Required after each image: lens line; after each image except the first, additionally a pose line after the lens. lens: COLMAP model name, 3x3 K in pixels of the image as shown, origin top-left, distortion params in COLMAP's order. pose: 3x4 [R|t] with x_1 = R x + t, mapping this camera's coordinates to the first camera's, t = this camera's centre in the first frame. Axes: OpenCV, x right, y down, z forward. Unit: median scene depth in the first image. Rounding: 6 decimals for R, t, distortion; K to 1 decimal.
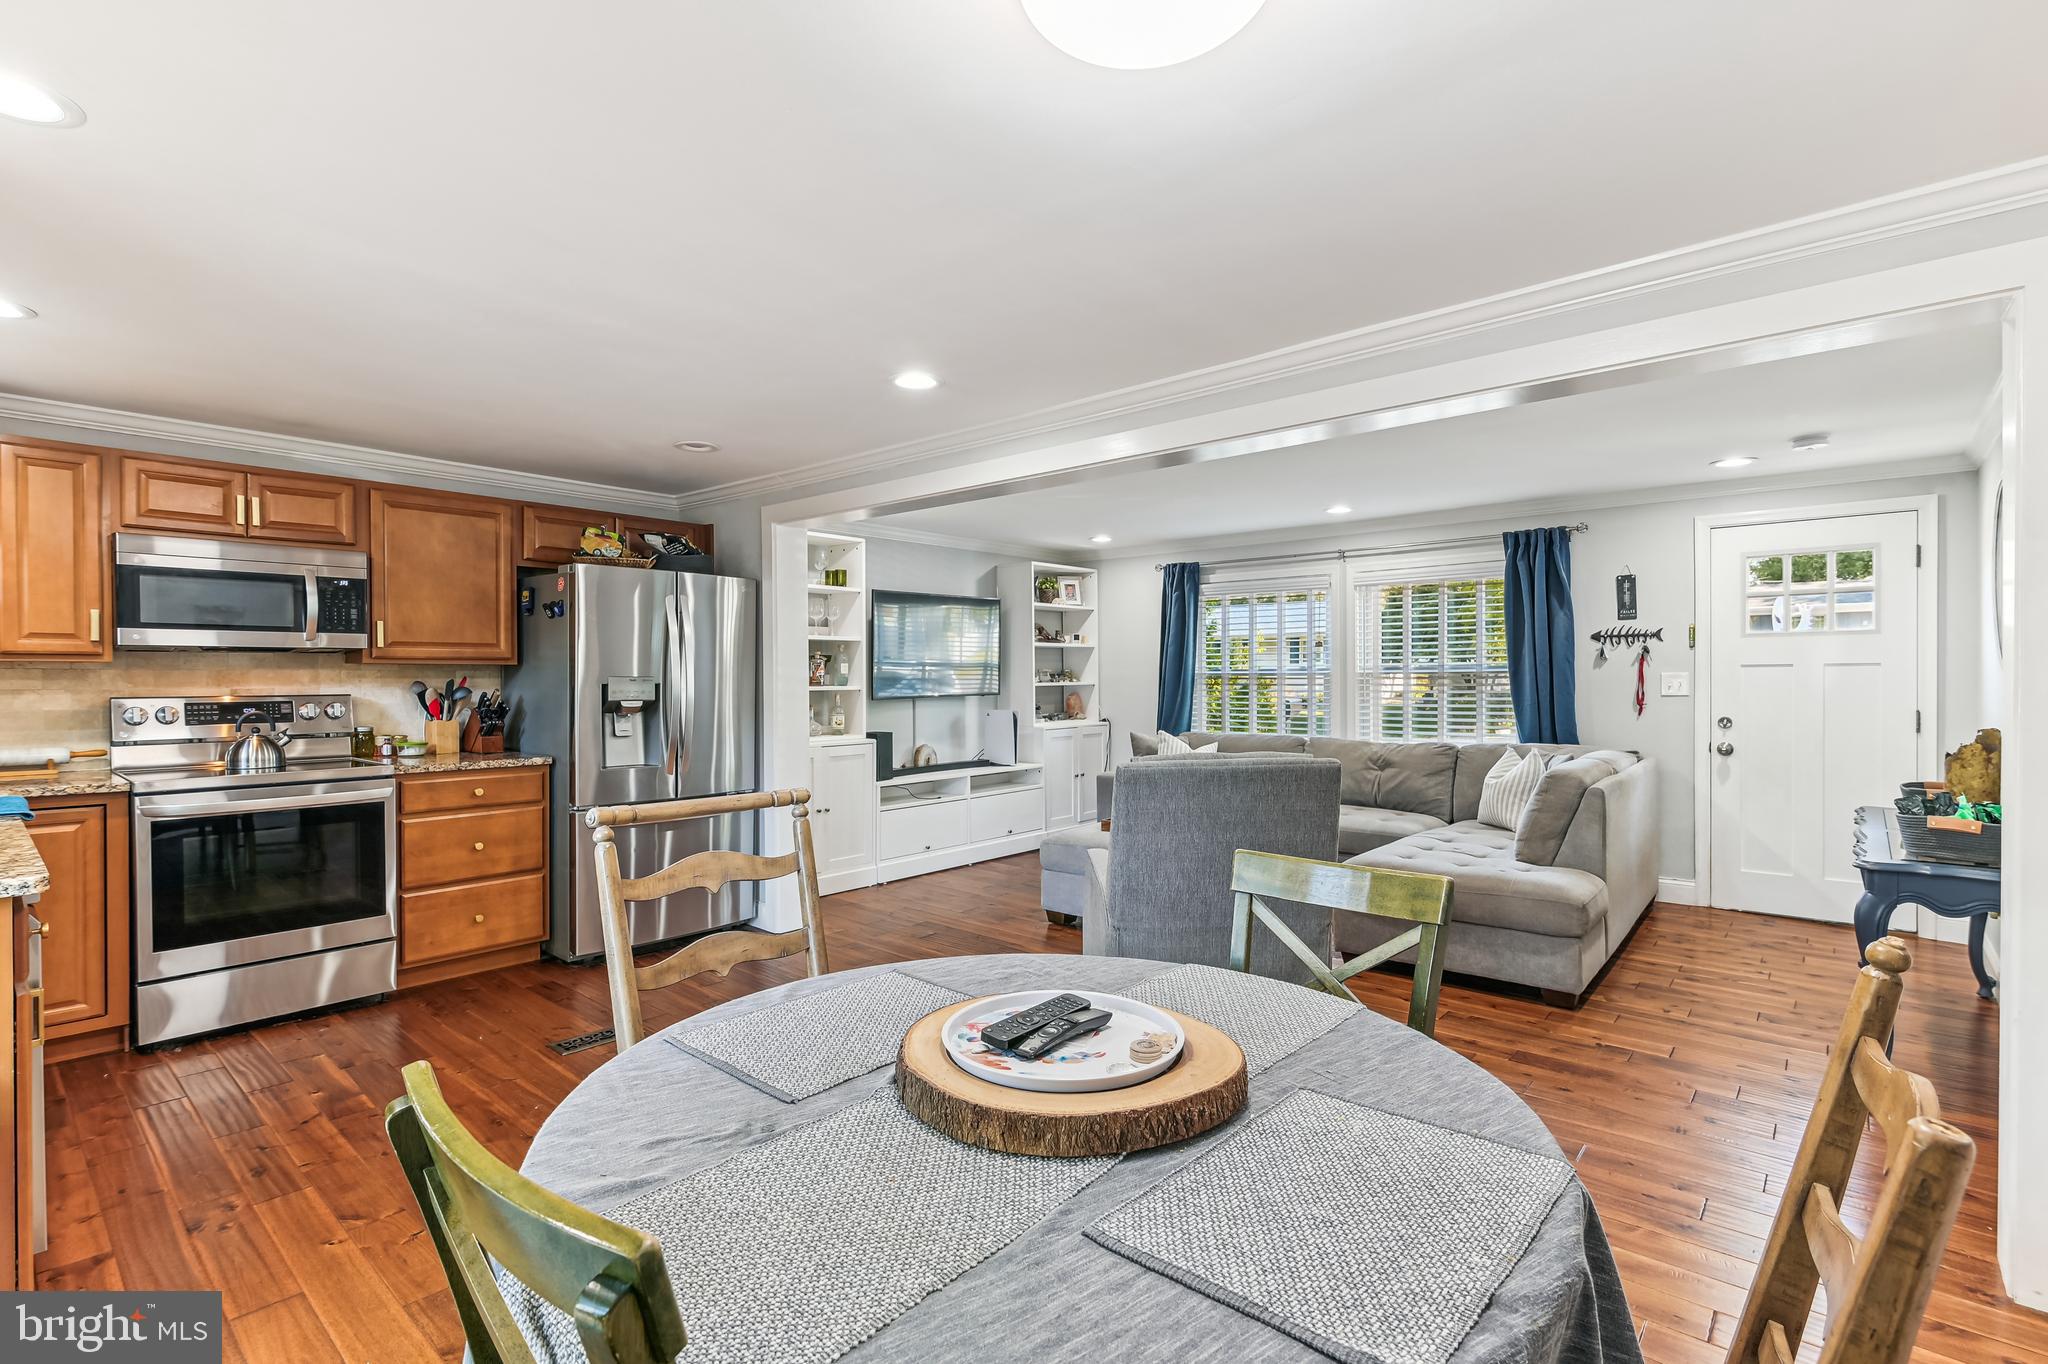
lens RADIAL K [[958.8, 0, 1025.7], [0, 958.8, 691.7], [0, 0, 1]] dist [-0.006035, 0.000583]
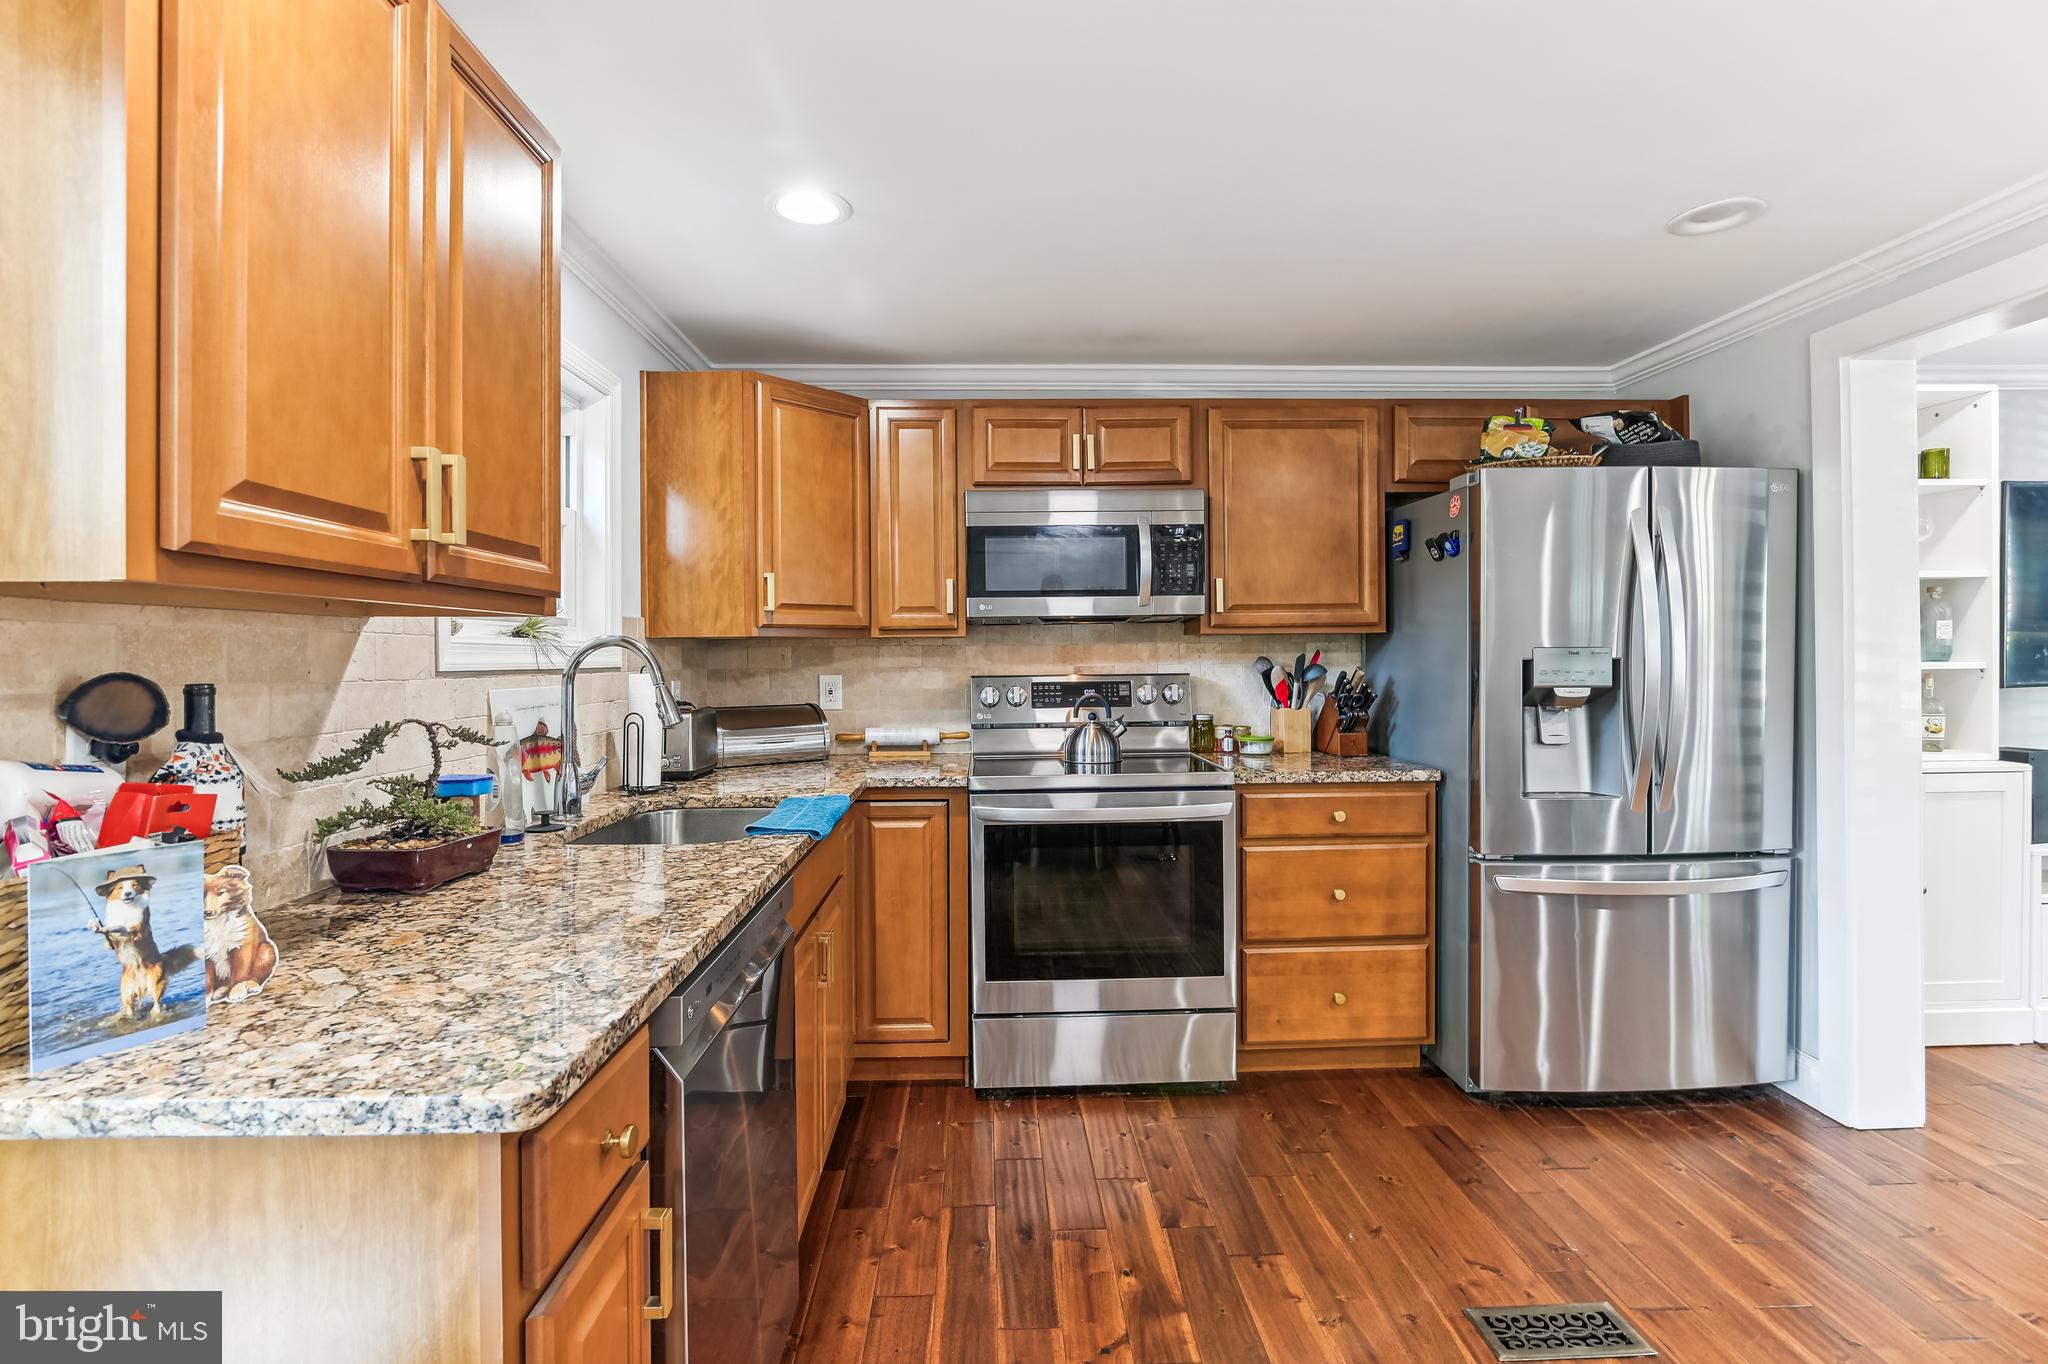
lens RADIAL K [[955.1, 0, 1018.6], [0, 955.1, 655.1], [0, 0, 1]] dist [-0.004565, -0.000715]
pose [[0.685304, -0.006241, -0.728231, -0.208848], [-0.002741, 0.999934, -0.011149, -0.003077], [0.728252, 0.009637, 0.685241, 0.327693]]
